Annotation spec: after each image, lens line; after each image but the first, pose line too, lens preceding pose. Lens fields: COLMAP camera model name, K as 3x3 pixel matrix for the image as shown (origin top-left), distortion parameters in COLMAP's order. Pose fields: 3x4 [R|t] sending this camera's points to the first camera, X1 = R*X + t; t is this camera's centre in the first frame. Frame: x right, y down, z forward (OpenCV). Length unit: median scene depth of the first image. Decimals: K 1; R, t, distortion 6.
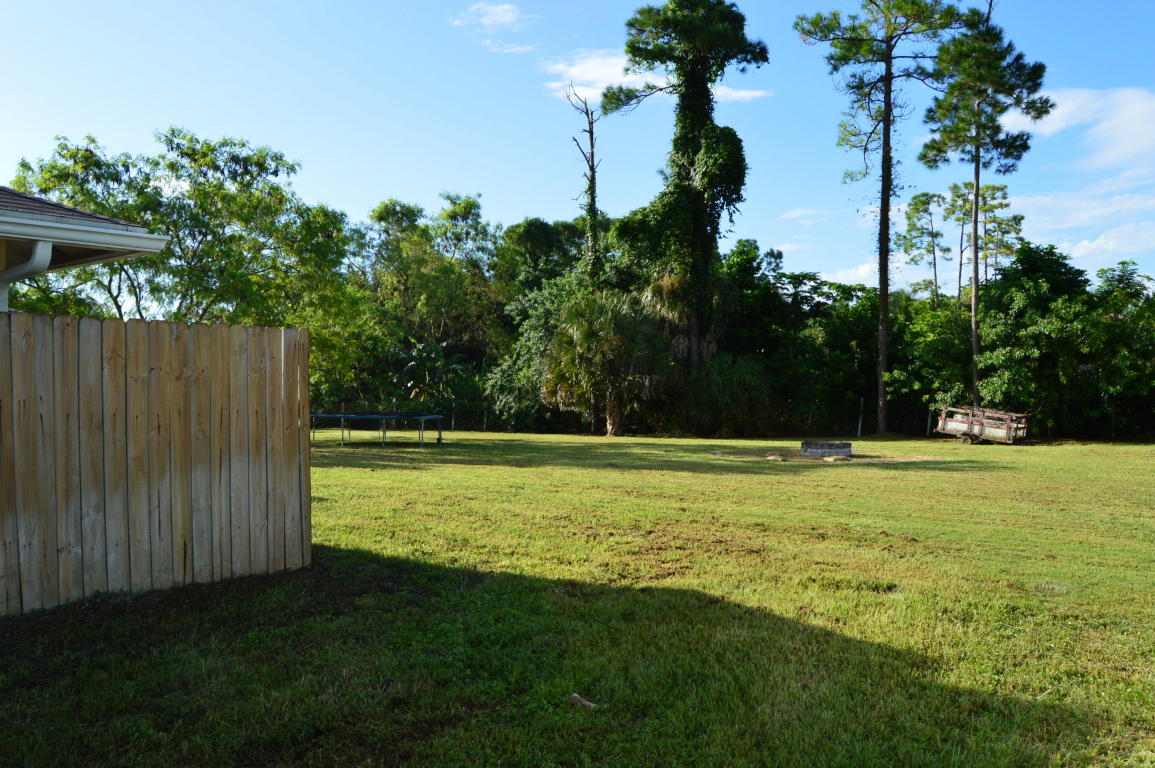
lens RADIAL K [[916.7, 0, 581.9], [0, 916.7, 386.8], [0, 0, 1]] dist [-0.095394, 0.035721]
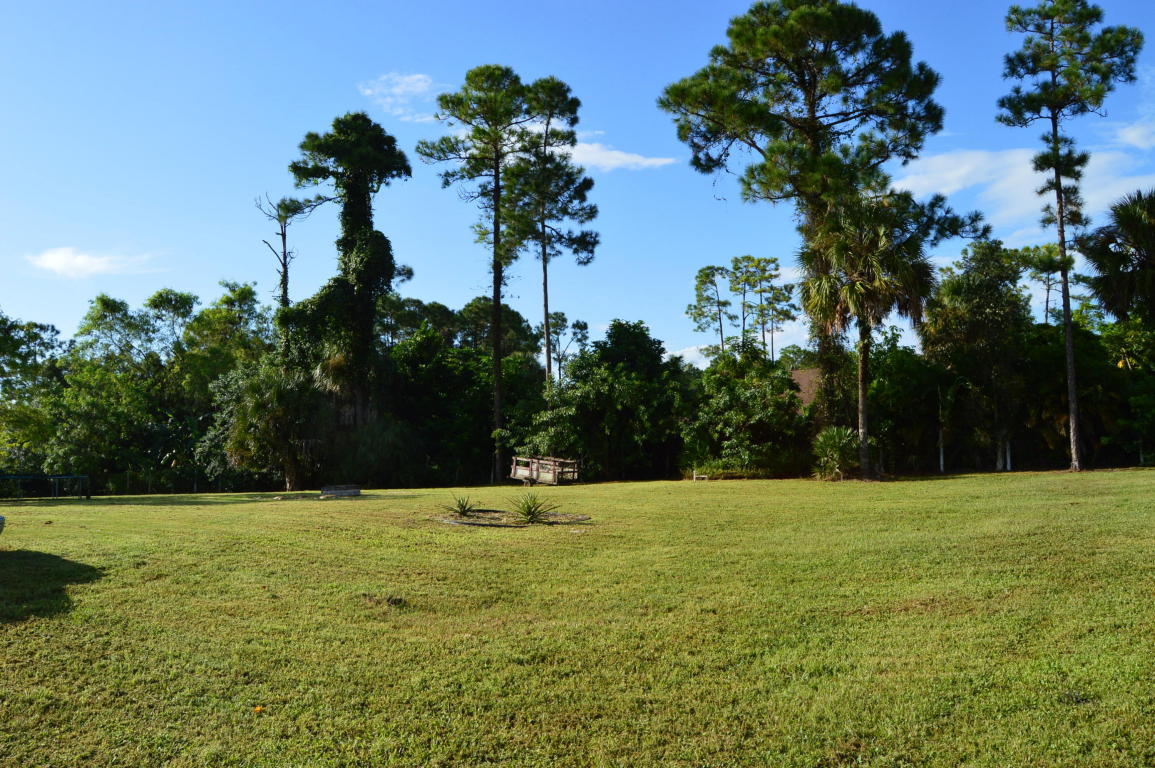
lens RADIAL K [[916.7, 0, 574.6], [0, 916.7, 384.7], [0, 0, 1]] dist [-0.095394, 0.035721]
pose [[0.996324, -0.026716, 0.081392, 0.305099], [0.032874, 0.996620, -0.075290, 0.016174], [-0.079105, 0.077689, 0.993834, -0.196315]]
